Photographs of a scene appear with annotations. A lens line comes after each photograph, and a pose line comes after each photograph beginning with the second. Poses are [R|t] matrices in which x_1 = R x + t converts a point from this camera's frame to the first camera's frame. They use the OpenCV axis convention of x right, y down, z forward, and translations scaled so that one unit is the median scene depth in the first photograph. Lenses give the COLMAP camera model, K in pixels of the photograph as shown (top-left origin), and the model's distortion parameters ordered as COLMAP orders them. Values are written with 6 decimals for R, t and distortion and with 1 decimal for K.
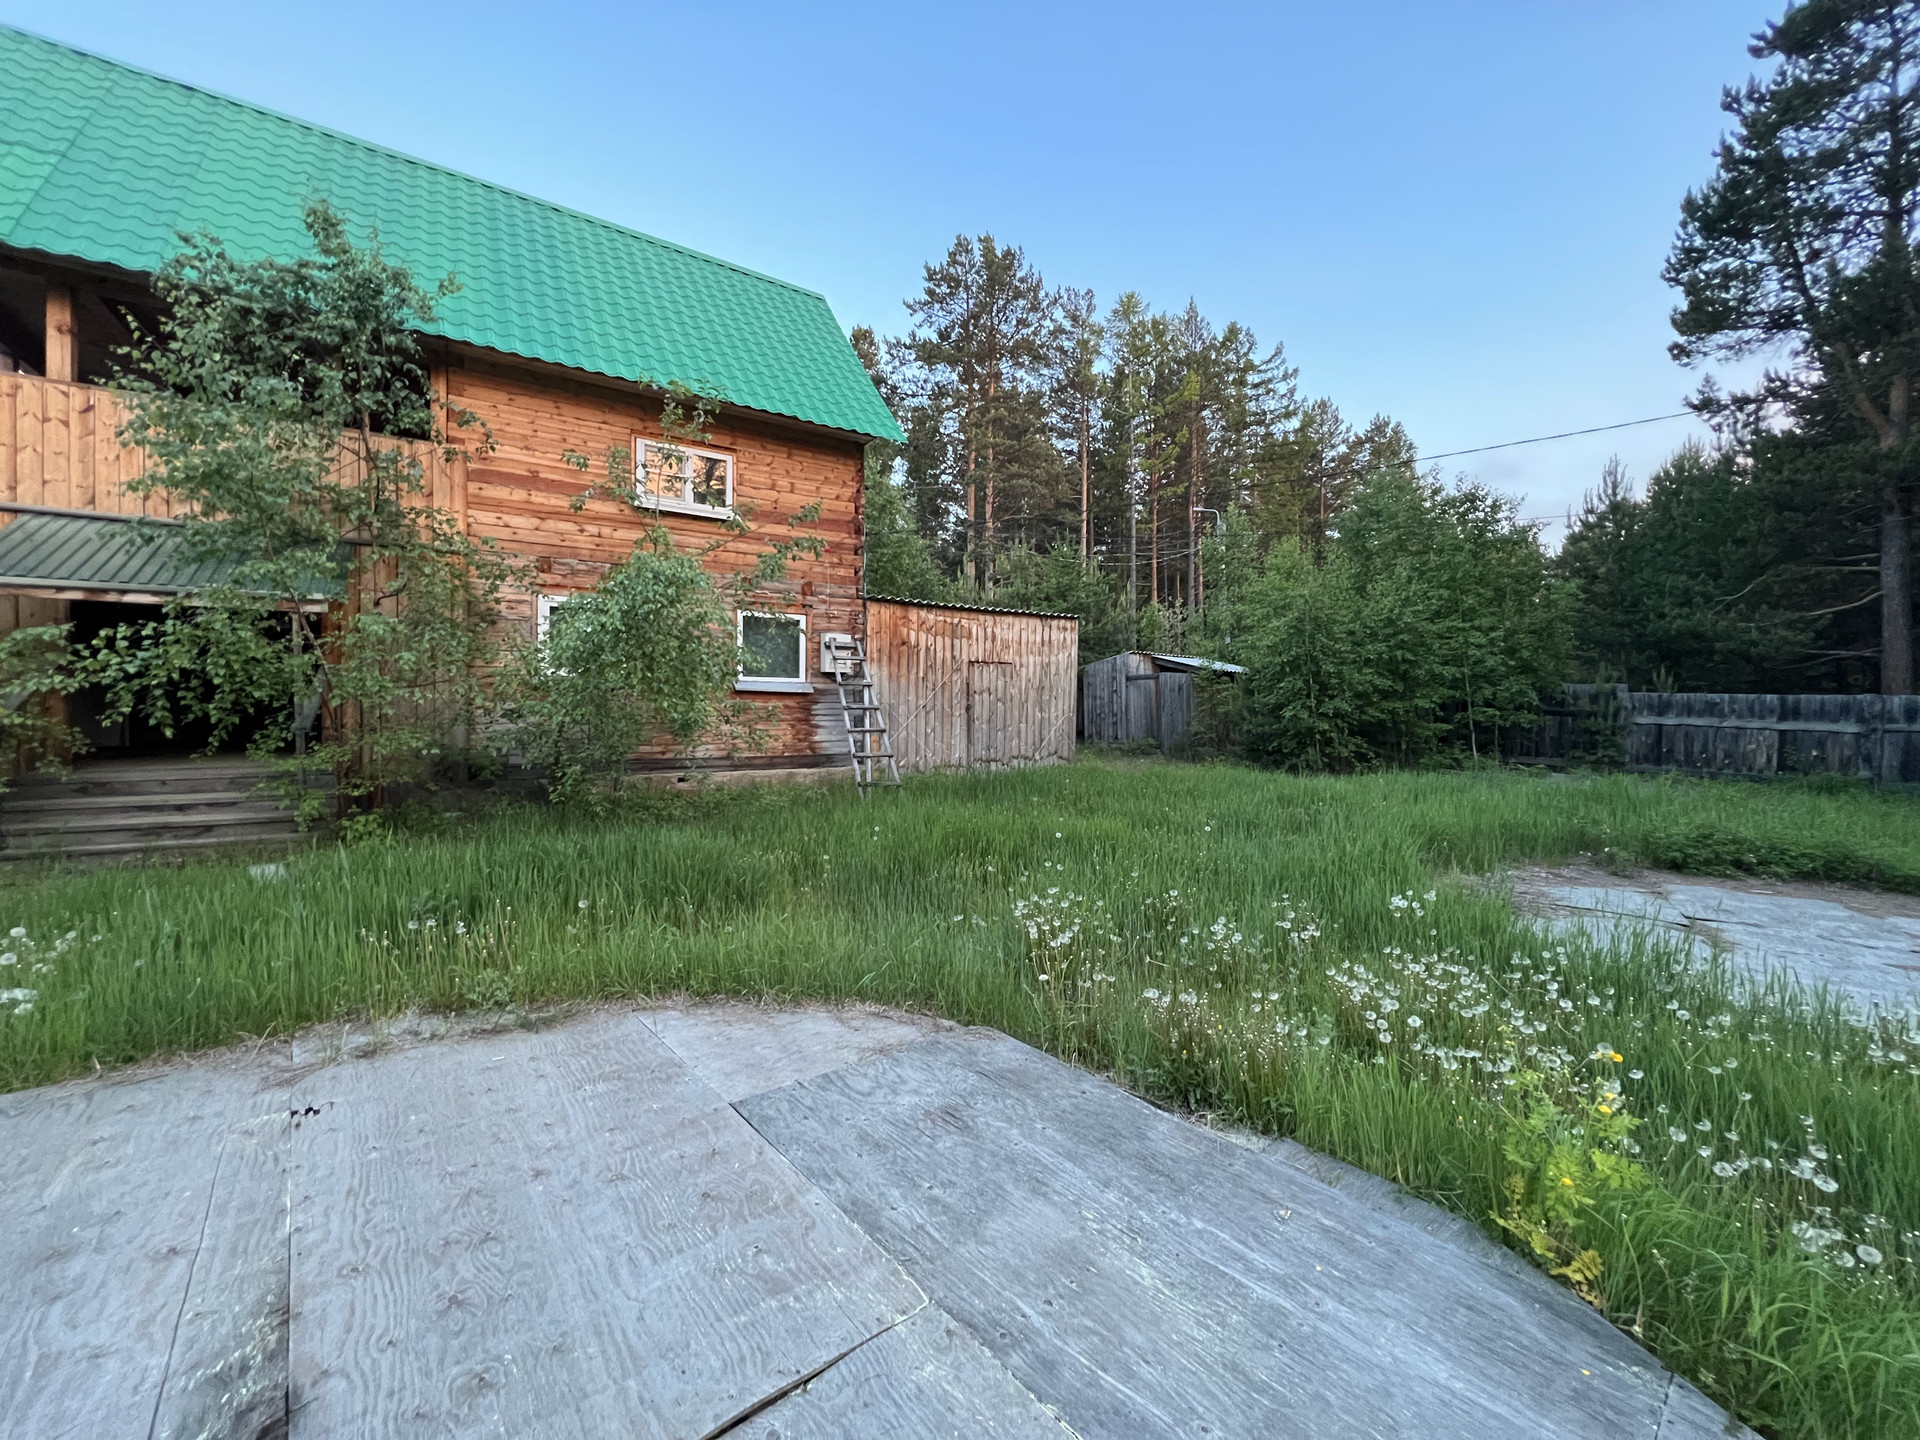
lens RADIAL K [[768.0, 0, 960.0], [0, 768.0, 718.9], [0, 0, 1]] dist [-0.000712, -0.000271]
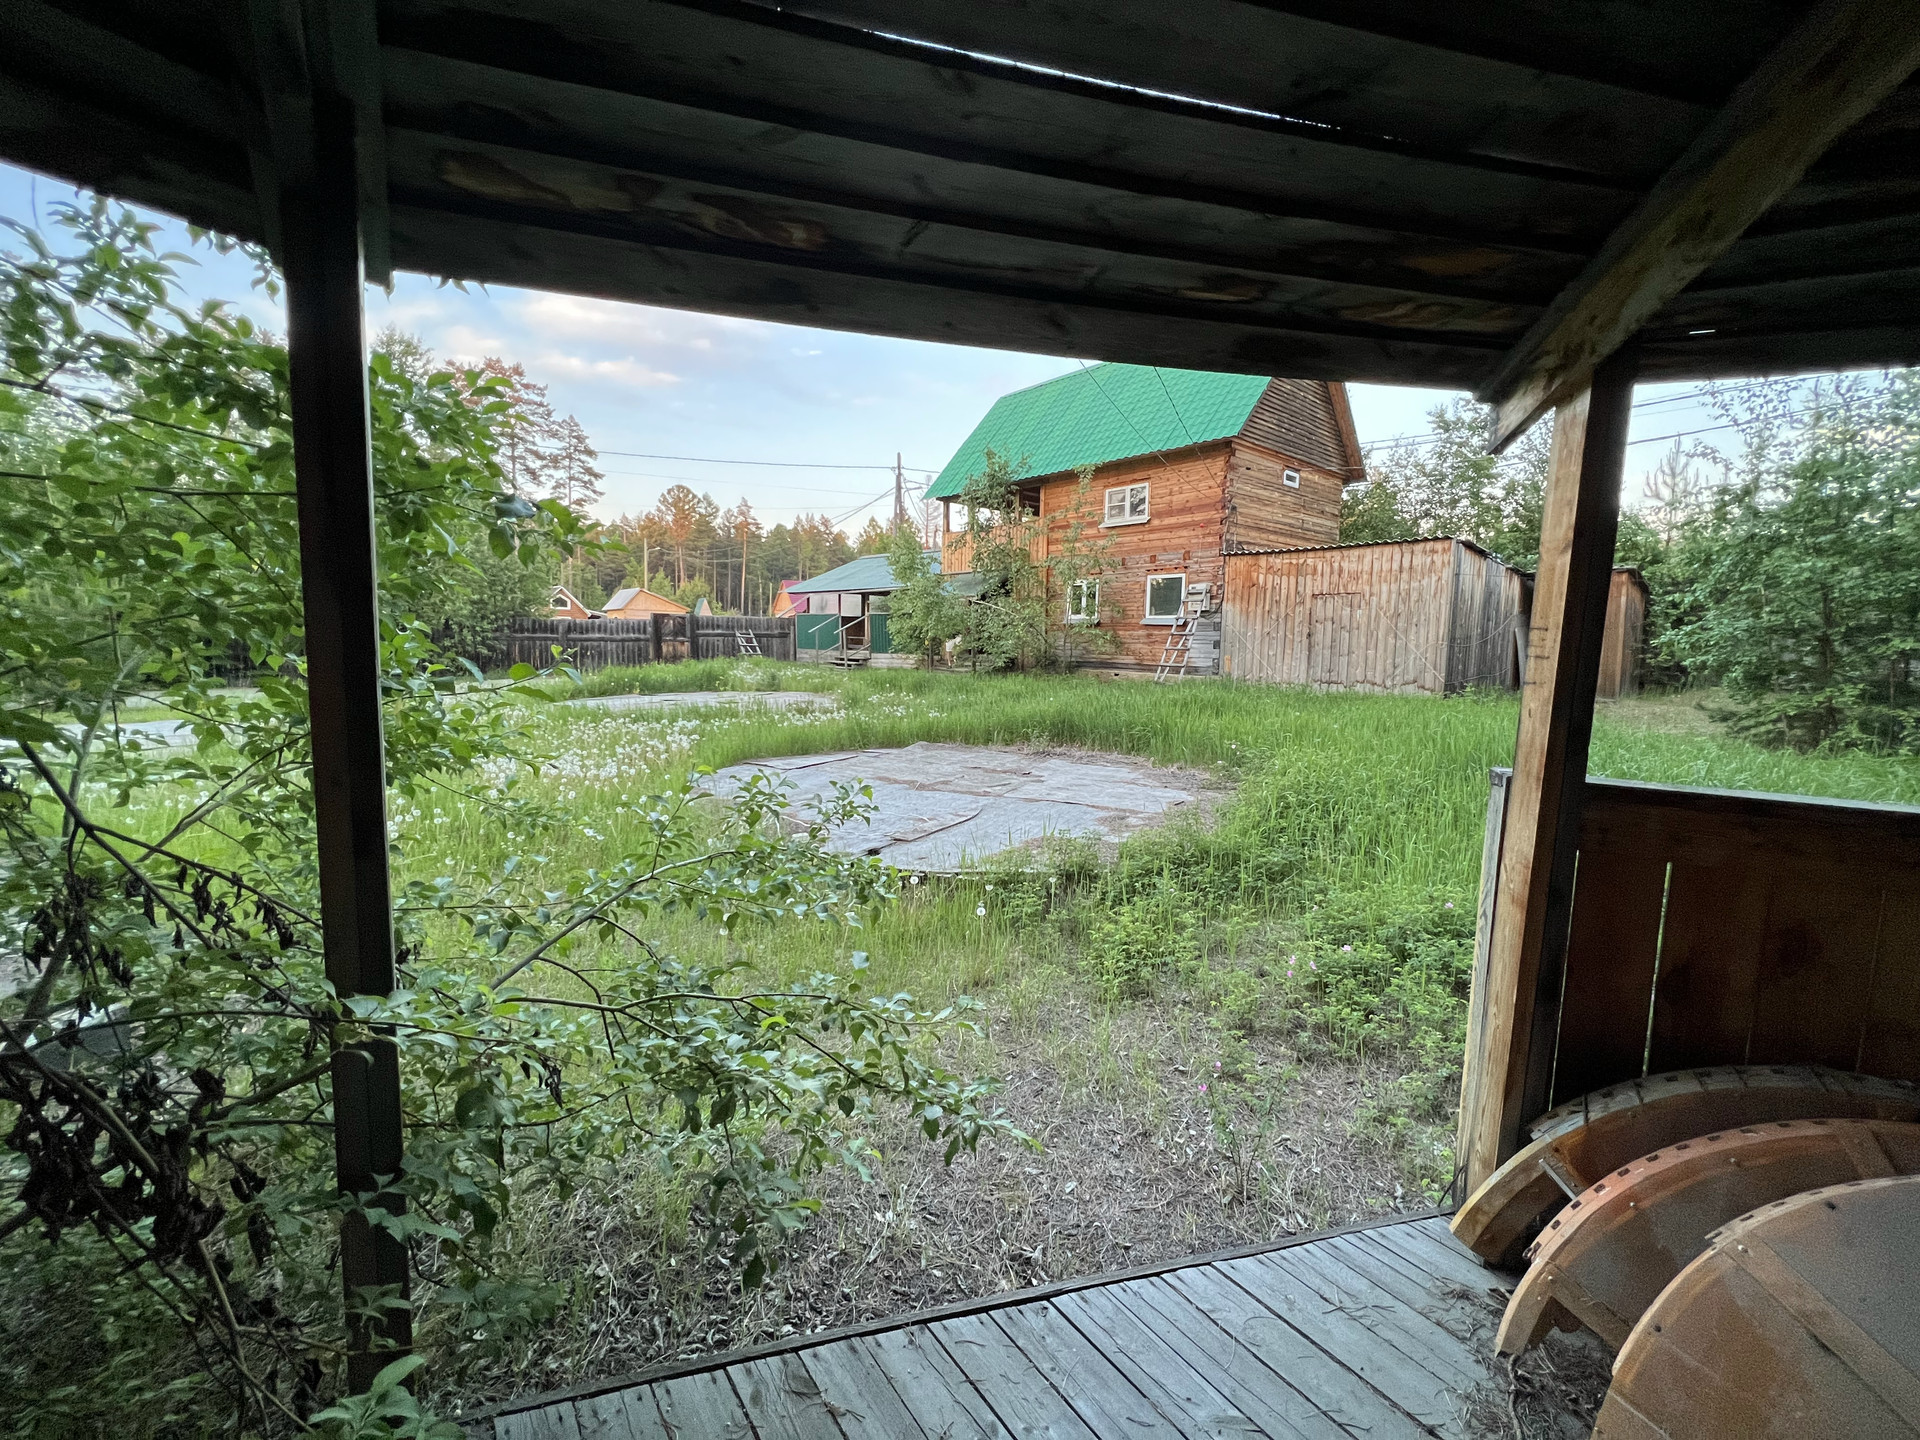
lens RADIAL K [[768.0, 0, 960.0], [0, 768.0, 718.9], [0, 0, 1]] dist [-0.000712, -0.000271]
pose [[0.112318, 0.097990, -0.988829, 1.747289], [-0.030557, 0.994996, 0.095130, 0.027570], [0.993202, 0.019531, 0.114750, 0.535788]]
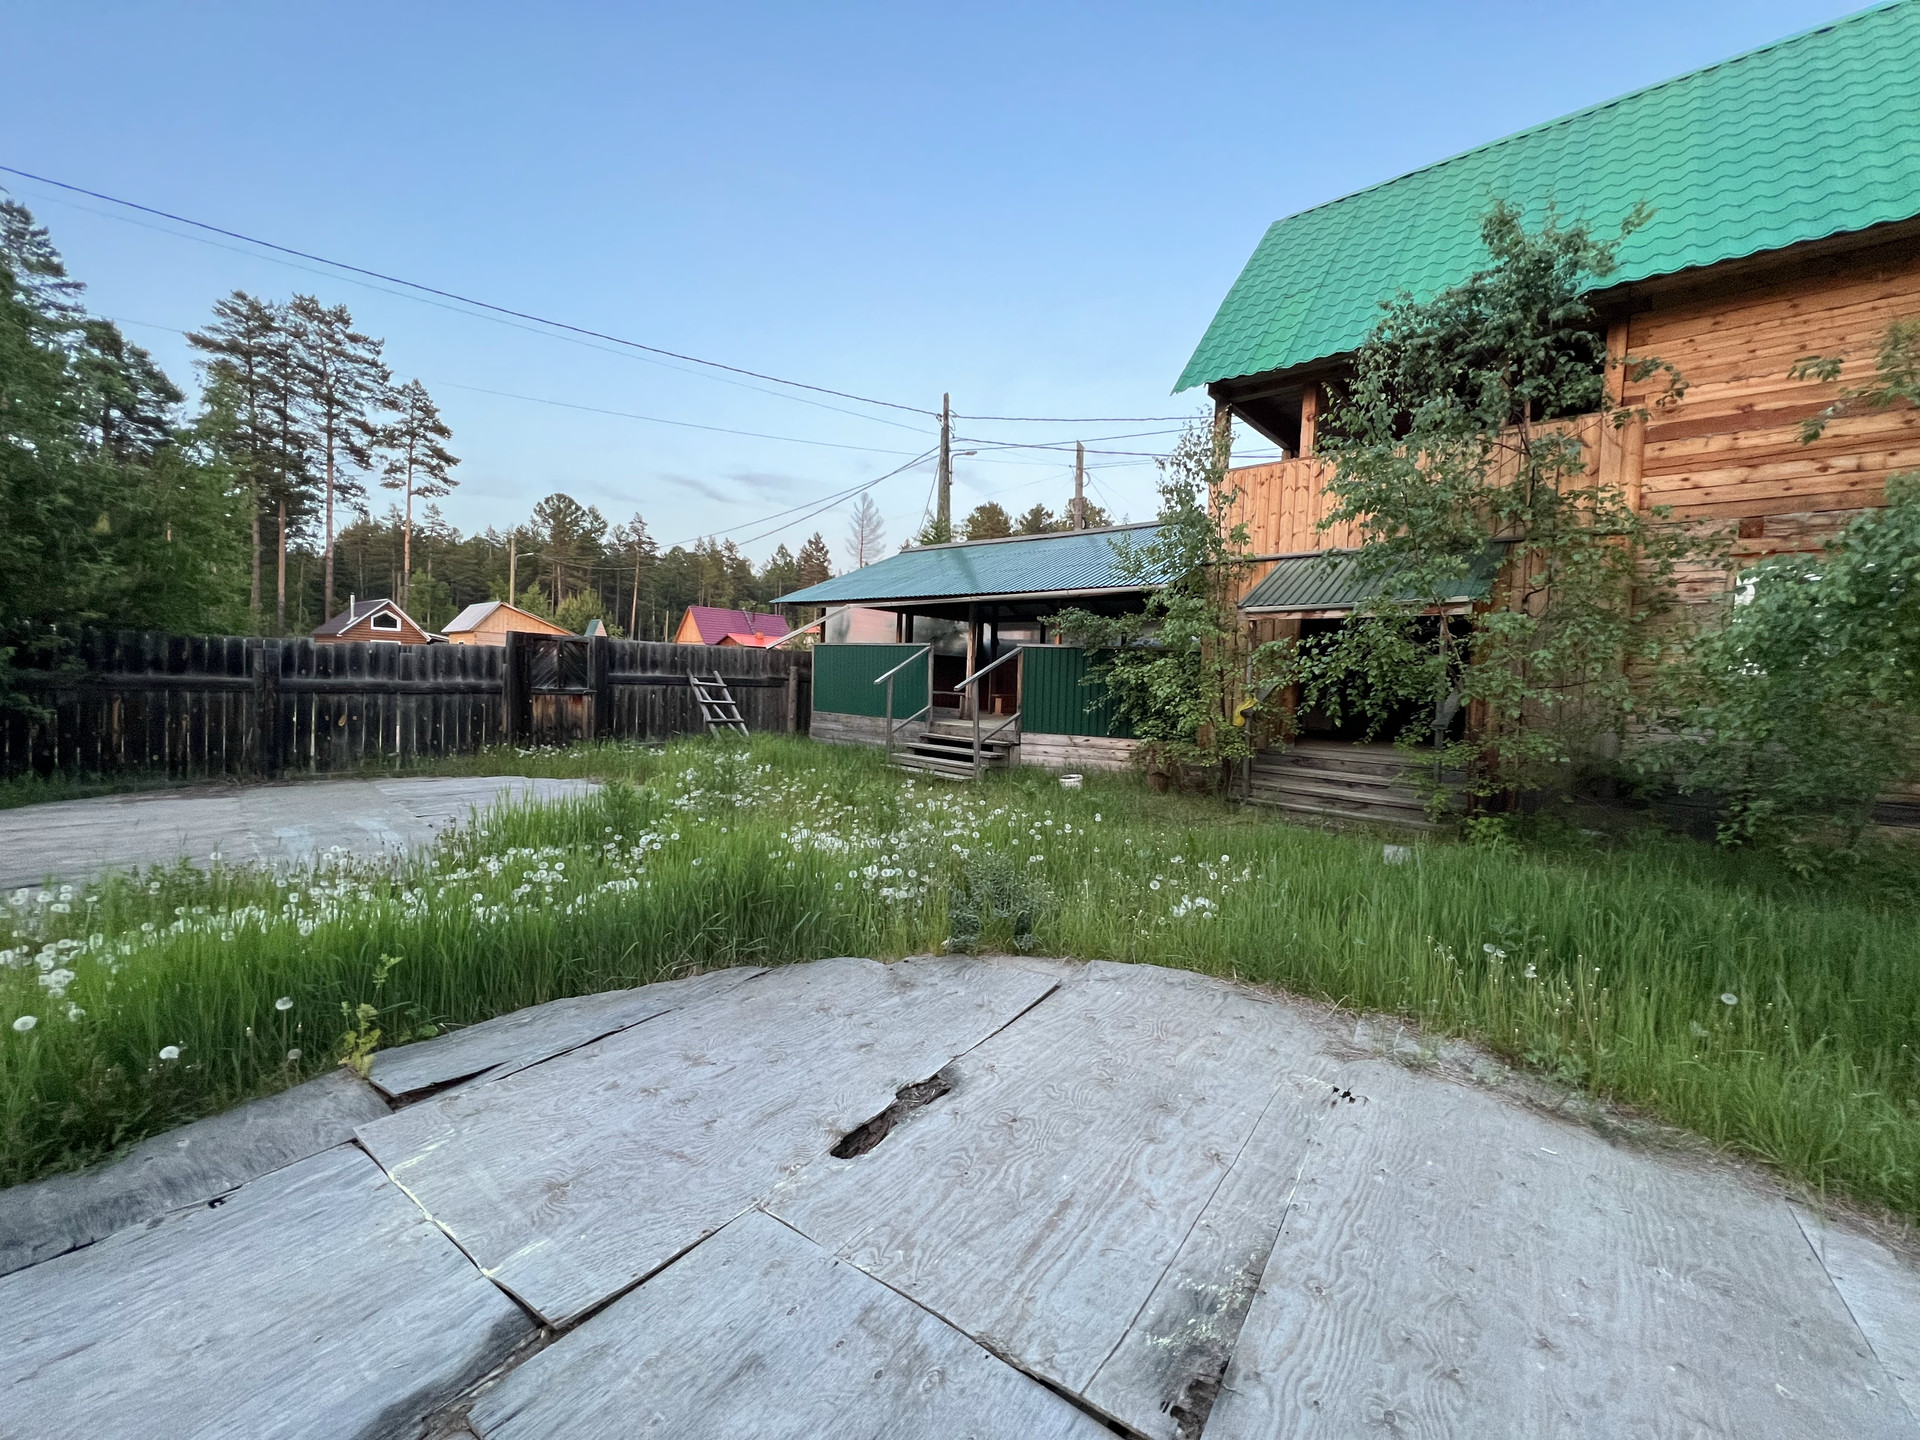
lens RADIAL K [[765.2, 0, 960.0], [0, 765.2, 720.0], [0, 0, 1]] dist [-0.001819, 0.000562]
pose [[0.250267, 0.052700, -0.966741, -0.002269], [-0.051057, 0.997846, 0.041178, -0.004113], [0.966830, 0.039054, 0.252419, 0.078420]]
